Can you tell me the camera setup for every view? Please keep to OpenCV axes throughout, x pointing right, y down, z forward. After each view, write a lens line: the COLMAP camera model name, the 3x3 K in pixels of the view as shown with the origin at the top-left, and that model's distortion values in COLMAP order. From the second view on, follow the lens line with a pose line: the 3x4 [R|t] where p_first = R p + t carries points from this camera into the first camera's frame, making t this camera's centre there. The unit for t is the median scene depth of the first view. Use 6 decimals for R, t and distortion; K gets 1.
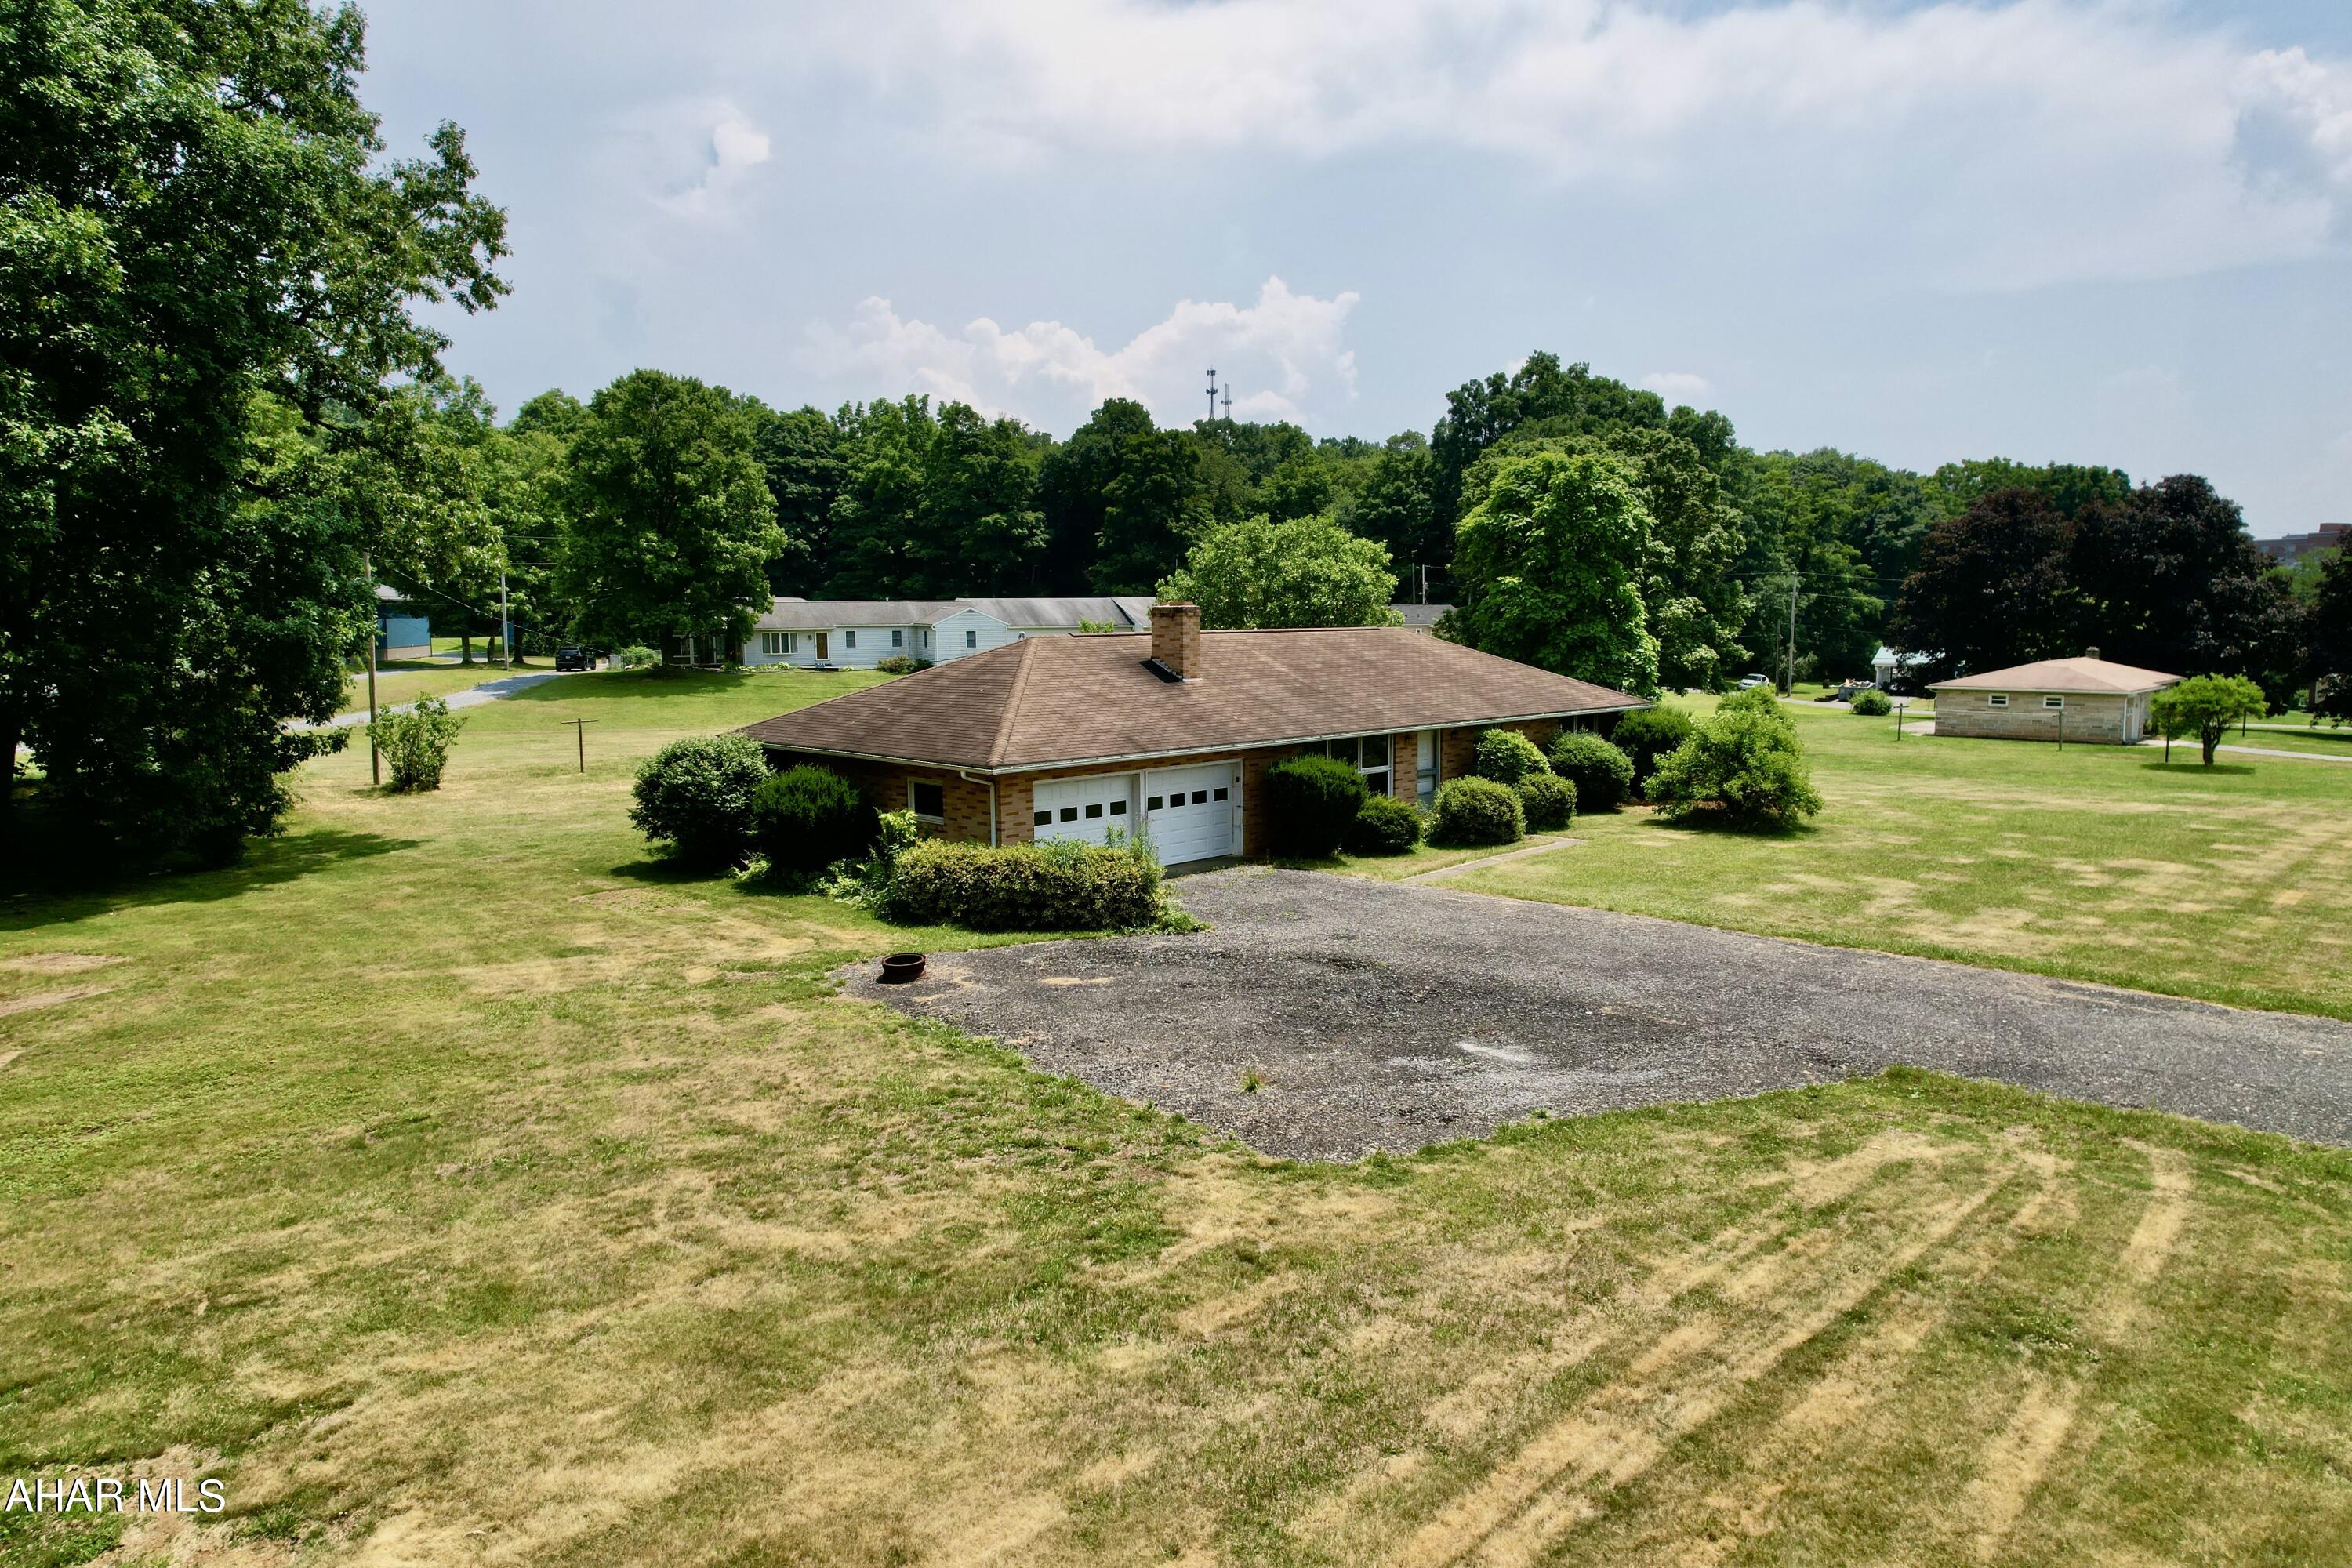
lens RADIAL K [[1503.8, 0, 1176.0], [0, 1503.8, 784.0], [0, 0, 1]] dist [-0.078021, 0.064867]
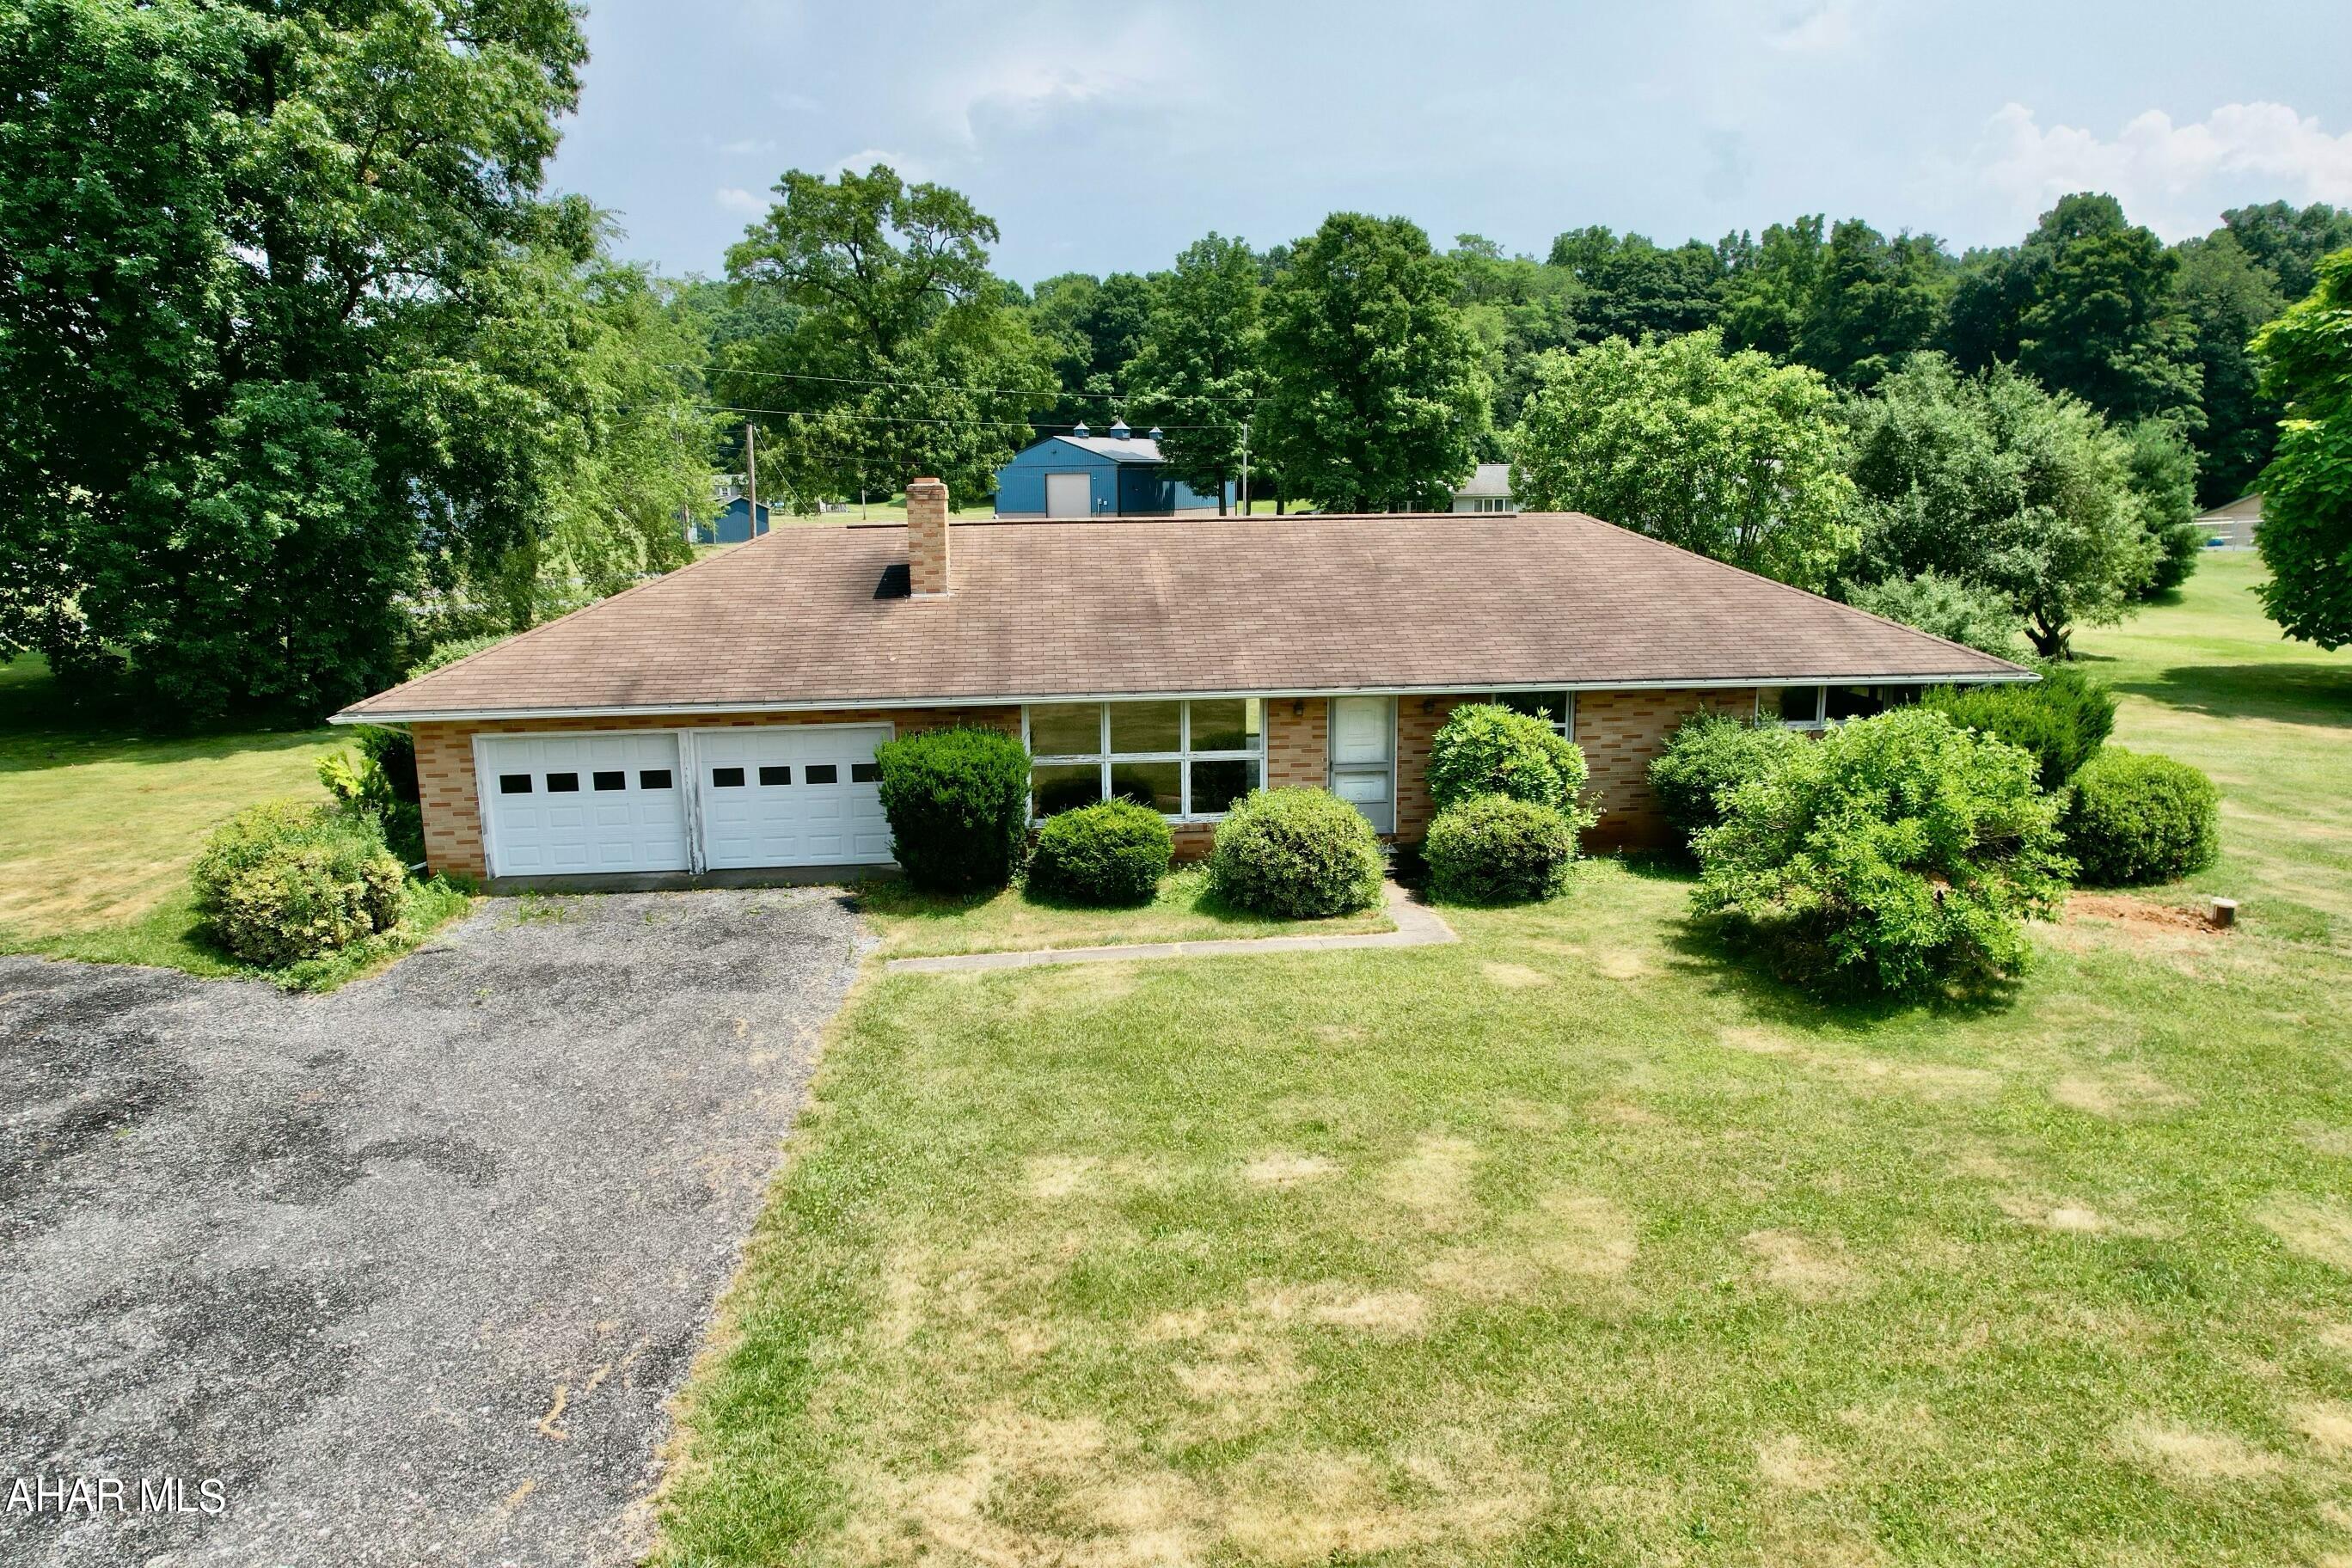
lens RADIAL K [[1503.8, 0, 1176.0], [0, 1503.8, 784.0], [0, 0, 1]] dist [-0.078021, 0.064867]
pose [[0.771123, 0.124576, -0.624379, 0.119281], [-0.066335, 0.991054, 0.115809, -0.016095], [0.633221, -0.047885, 0.772489, 0.123036]]
